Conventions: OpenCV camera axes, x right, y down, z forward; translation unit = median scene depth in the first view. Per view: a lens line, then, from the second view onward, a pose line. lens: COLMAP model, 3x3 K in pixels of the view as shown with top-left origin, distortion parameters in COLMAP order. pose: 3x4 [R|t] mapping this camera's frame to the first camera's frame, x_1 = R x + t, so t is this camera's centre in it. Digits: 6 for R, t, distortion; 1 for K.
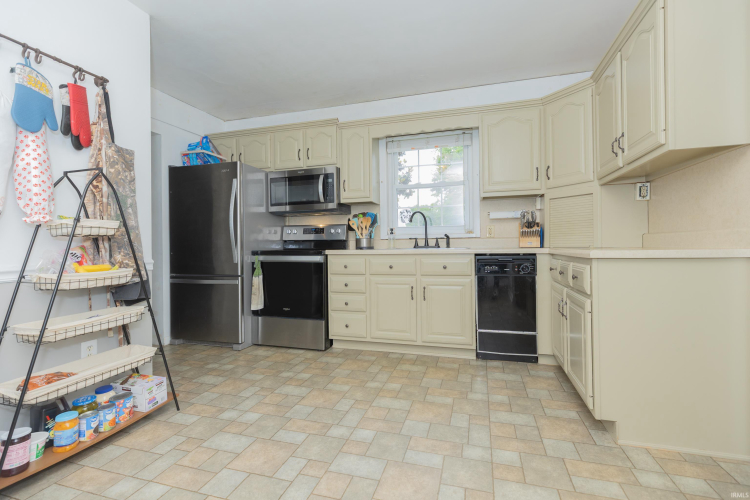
lens RADIAL K [[336.5, 0, 371.3], [0, 336.5, 243.9], [0, 0, 1]] dist [0.007539, 0.000306]
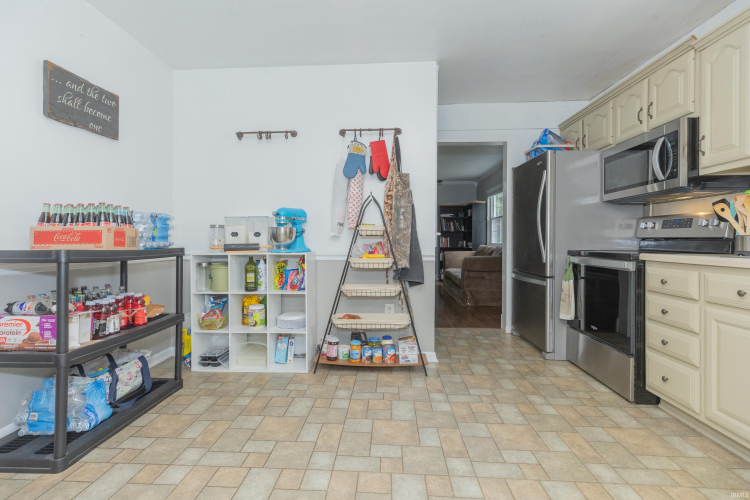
lens RADIAL K [[336.5, 0, 374.9], [0, 336.5, 245.4], [0, 0, 1]] dist [0.007539, 0.000306]
pose [[0.261020, 0.030415, -0.964854, 0.371650], [-0.007006, 0.999537, 0.029613, -0.014827], [0.965308, -0.000969, 0.261112, 0.324341]]
